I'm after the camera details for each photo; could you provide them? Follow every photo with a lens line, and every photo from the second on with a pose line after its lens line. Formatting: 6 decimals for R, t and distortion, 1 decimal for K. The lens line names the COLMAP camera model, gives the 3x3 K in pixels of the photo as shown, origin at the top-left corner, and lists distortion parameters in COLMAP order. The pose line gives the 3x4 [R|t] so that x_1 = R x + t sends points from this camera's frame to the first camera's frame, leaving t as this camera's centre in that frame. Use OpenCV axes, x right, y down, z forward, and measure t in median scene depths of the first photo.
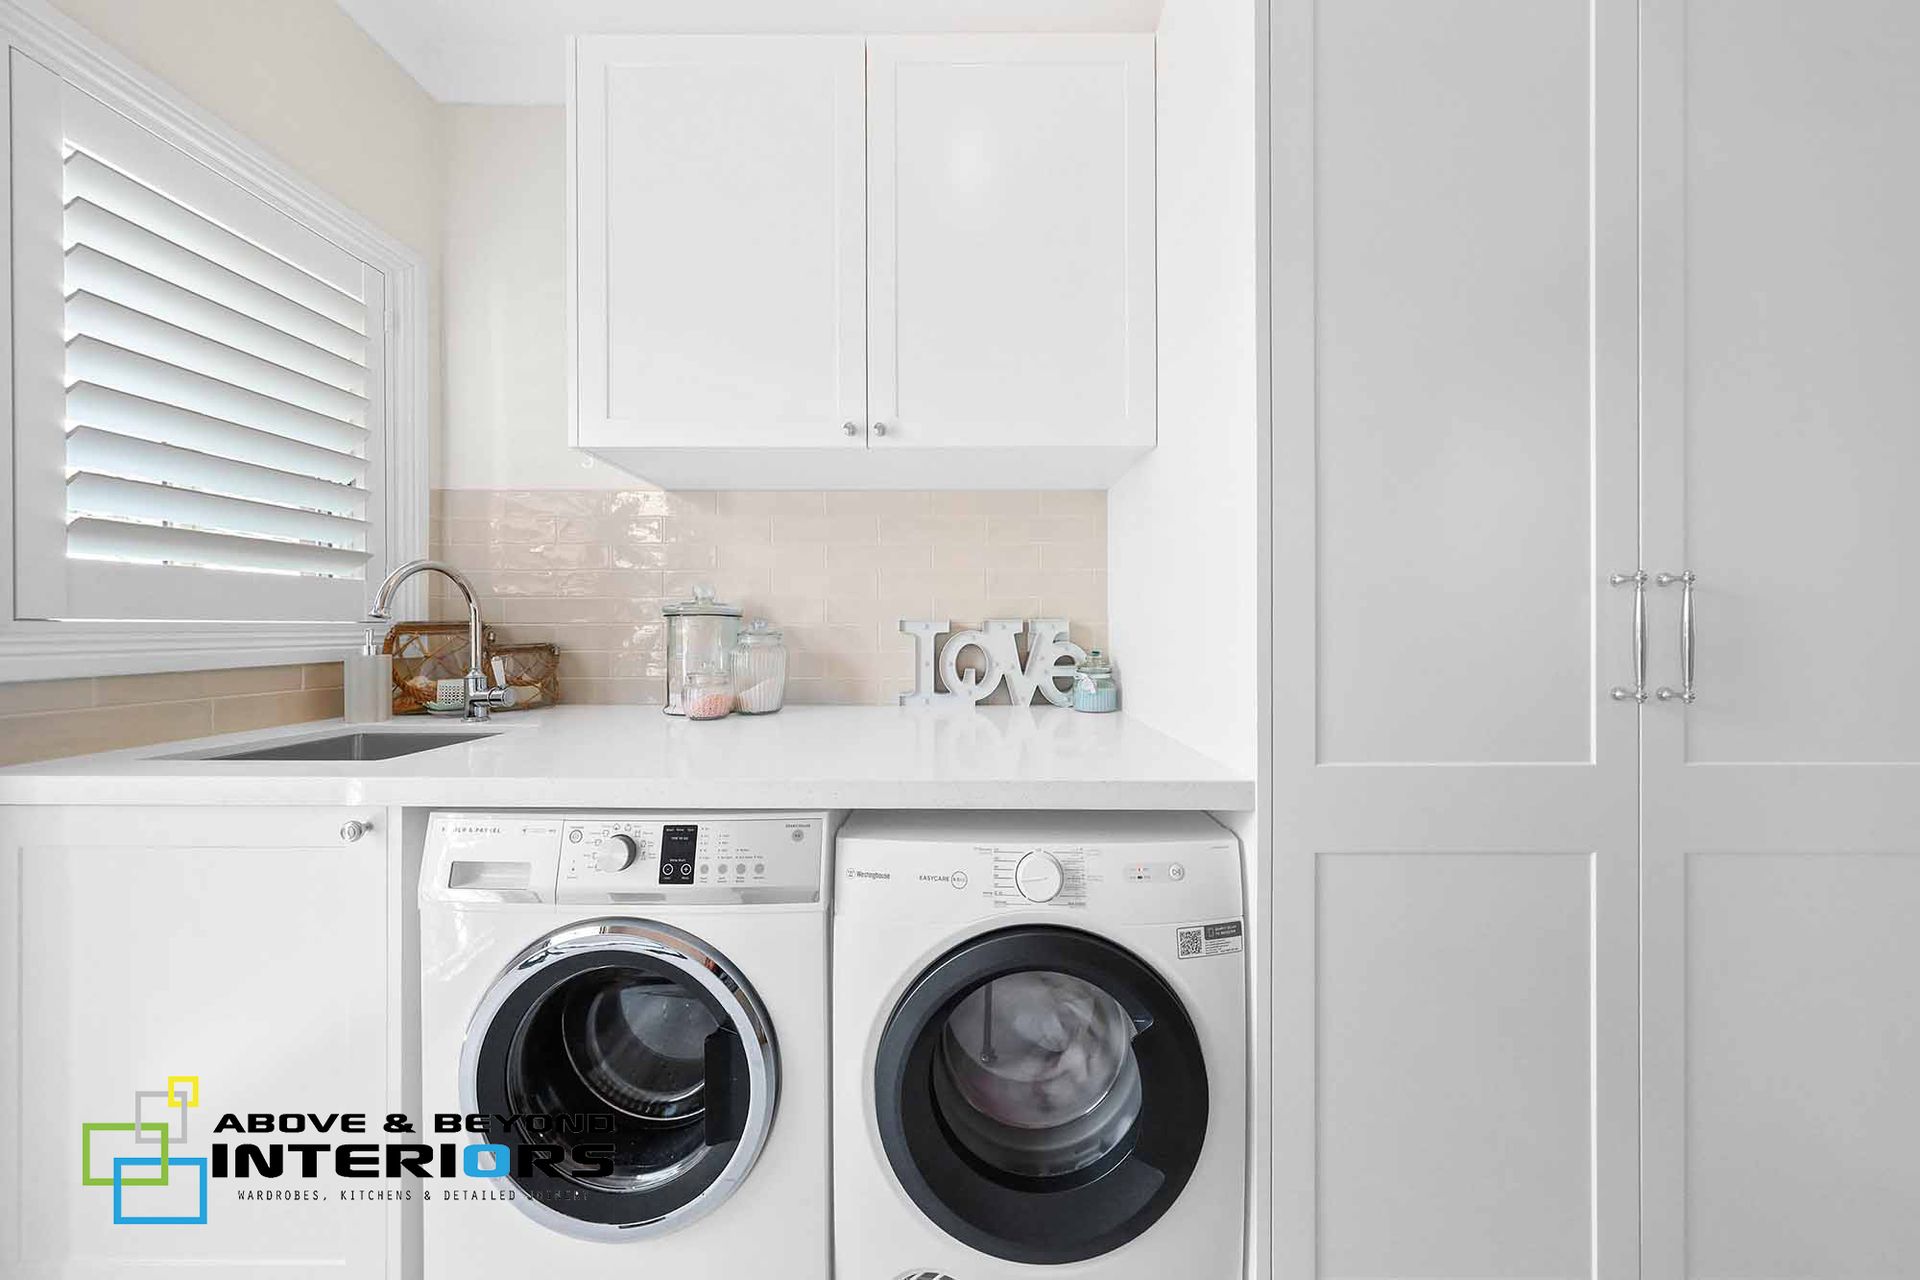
lens RADIAL K [[559.7, 0, 969.1], [0, 559.7, 632.0], [0, 0, 1]] dist [-0.000755, -0.000031]
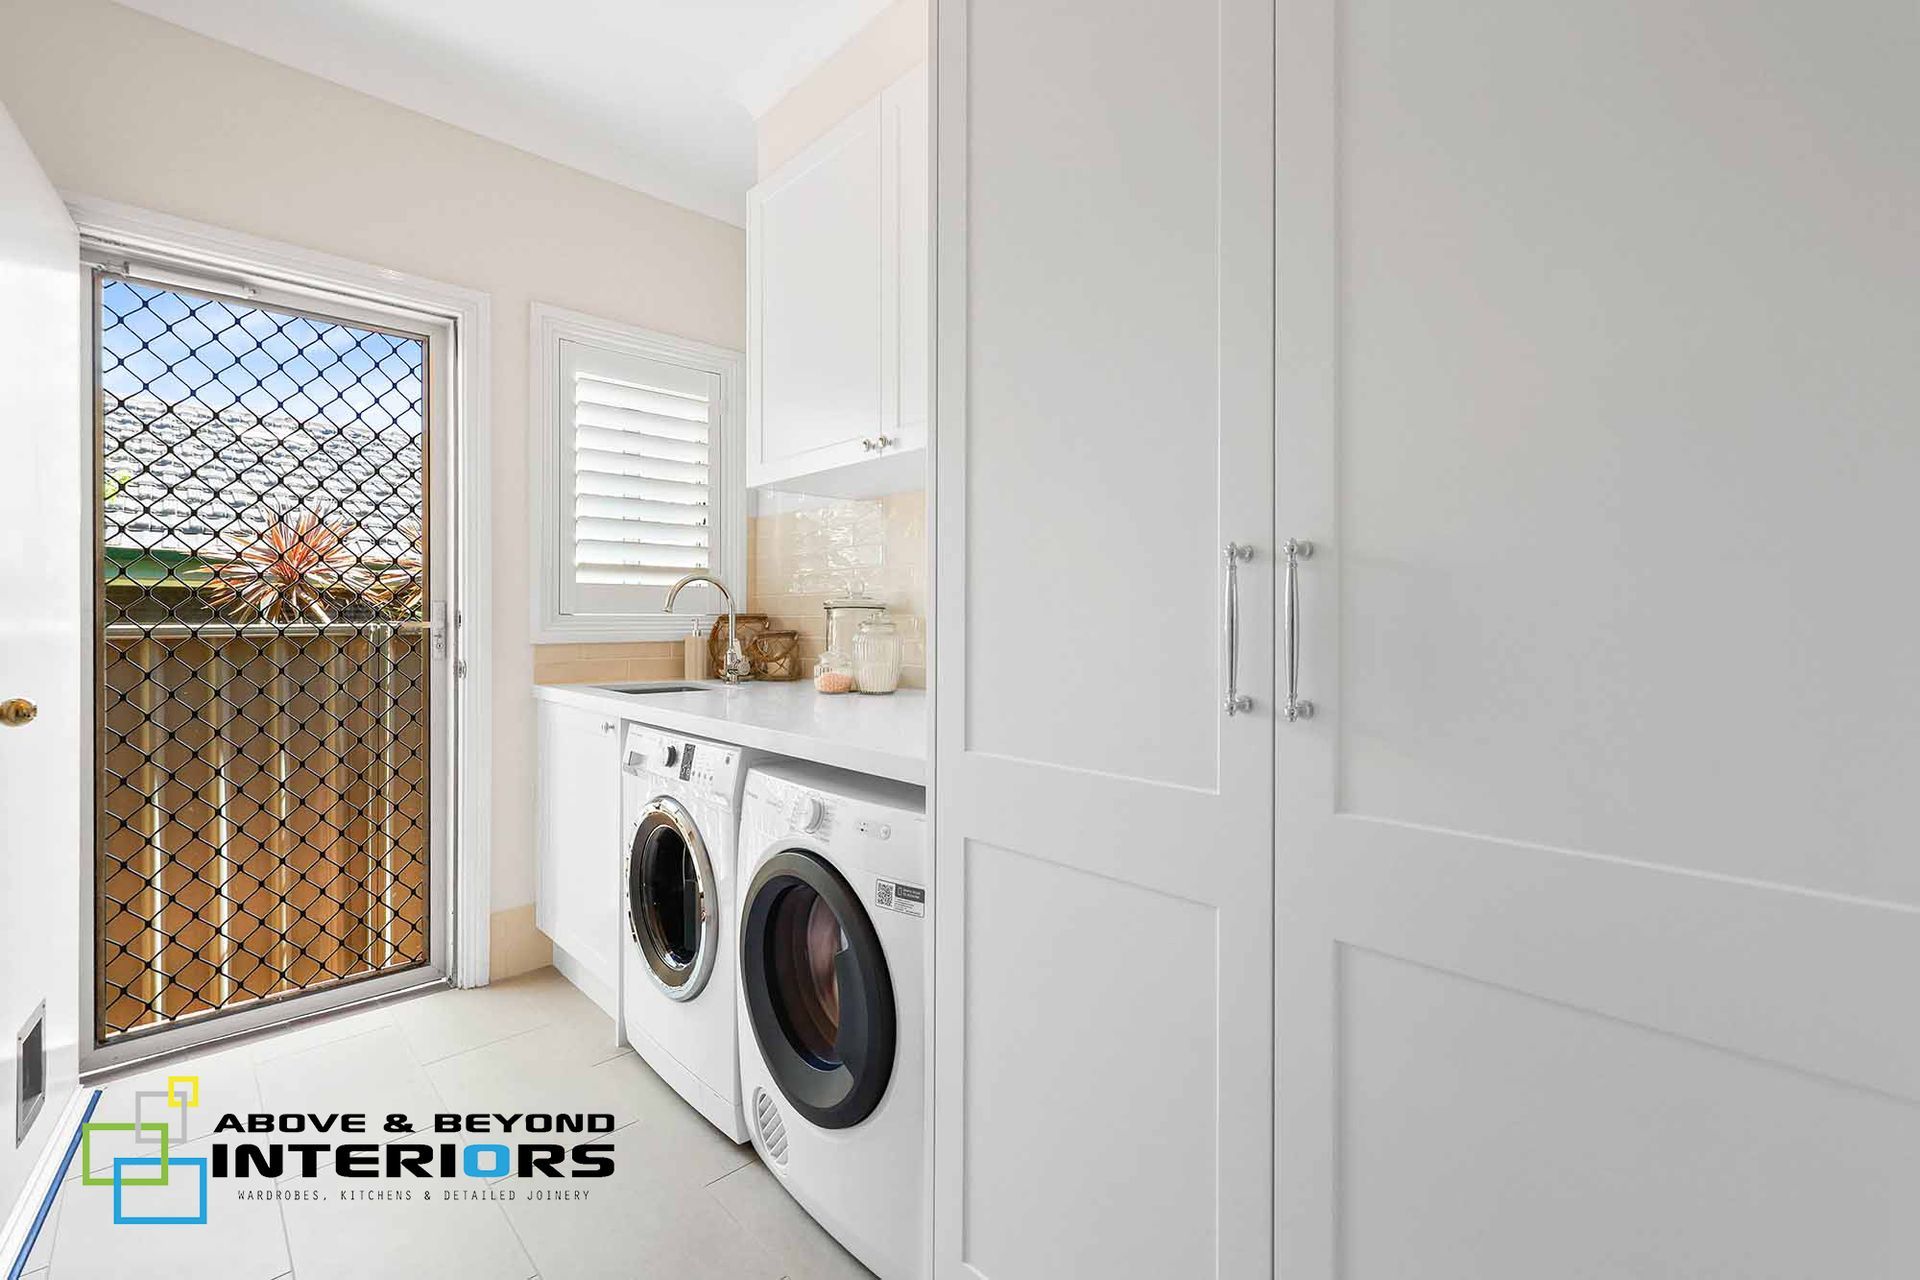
lens RADIAL K [[817.5, 0, 959.1], [0, 817.5, 625.1], [0, 0, 1]] dist [0.001686, -0.000115]
pose [[0.693097, 0.004975, -0.720827, 1.402527], [-0.003749, 0.999988, 0.003297, 0.001341], [0.720834, 0.000418, 0.693107, -0.035871]]
